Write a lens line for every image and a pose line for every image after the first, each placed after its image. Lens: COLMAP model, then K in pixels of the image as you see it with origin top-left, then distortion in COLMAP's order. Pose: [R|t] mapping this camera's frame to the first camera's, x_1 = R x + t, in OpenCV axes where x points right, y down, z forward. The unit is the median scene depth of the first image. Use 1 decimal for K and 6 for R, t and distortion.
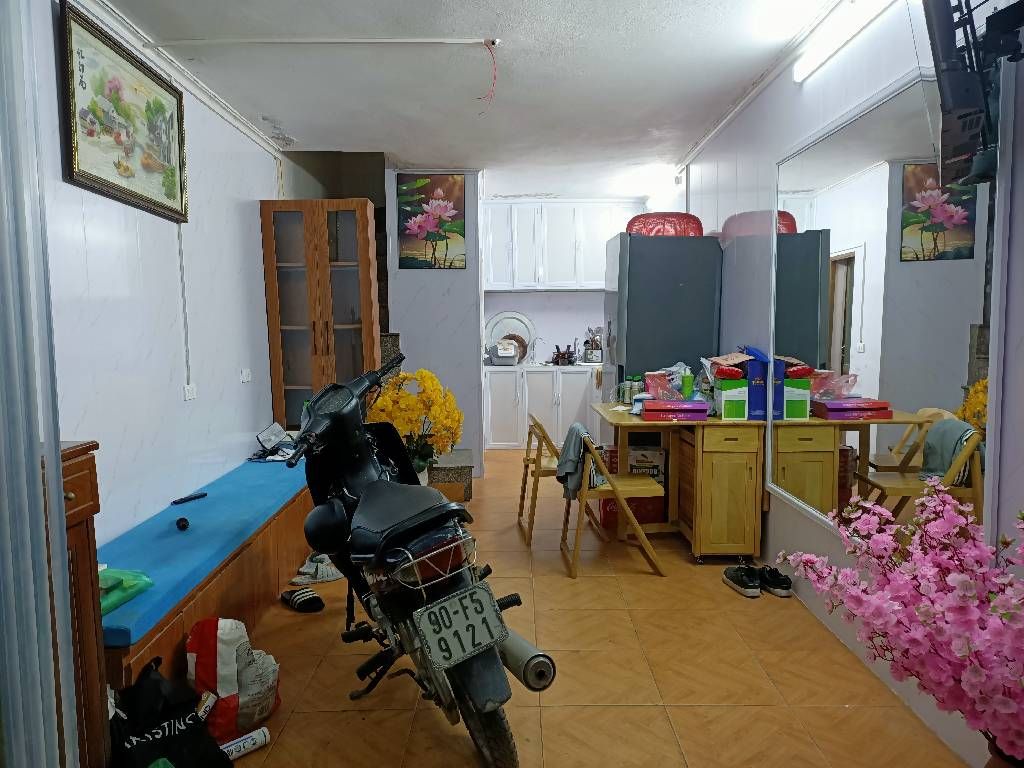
lens RADIAL K [[763.1, 0, 512.0], [0, 763.1, 384.0], [0, 0, 1]] dist [0.091703, -0.122195]
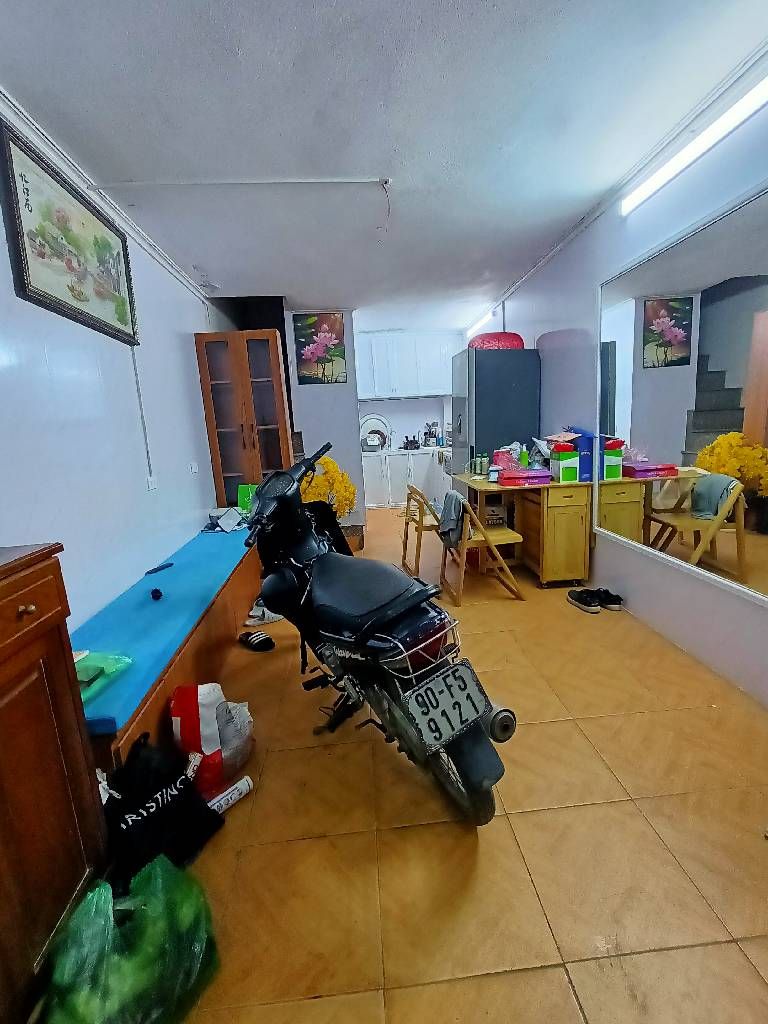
lens RADIAL K [[463.2, 0, 387.5], [0, 463.2, 498.8], [0, 0, 1]] dist [-0.001683, -0.006758]
pose [[0.995949, -0.054566, 0.071468, -0.092764], [0.048966, 0.995759, 0.077892, -0.003736], [-0.075416, -0.074077, 0.994397, 0.223982]]
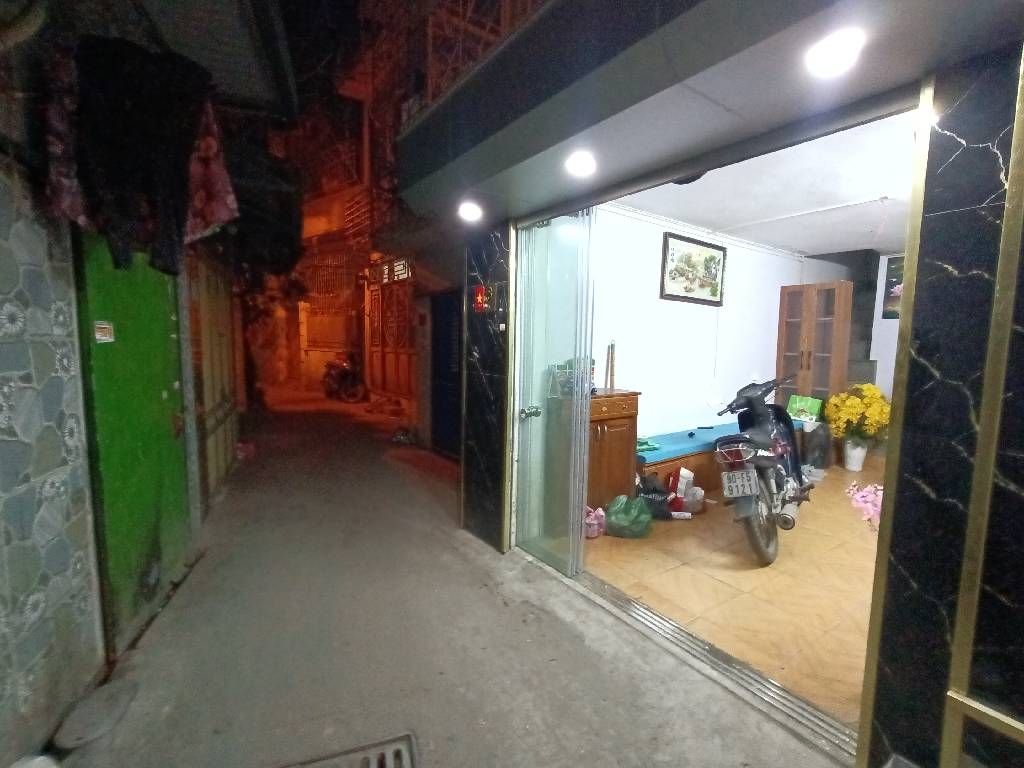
lens RADIAL K [[463.2, 0, 512.0], [0, 463.2, 384.0], [0, 0, 1]] dist [-0.001683, -0.006758]
pose [[0.531472, 0.101288, -0.840999, 0.402267], [-0.088583, 0.994027, 0.063738, -0.016260], [0.842432, 0.040623, 0.537270, -0.219532]]
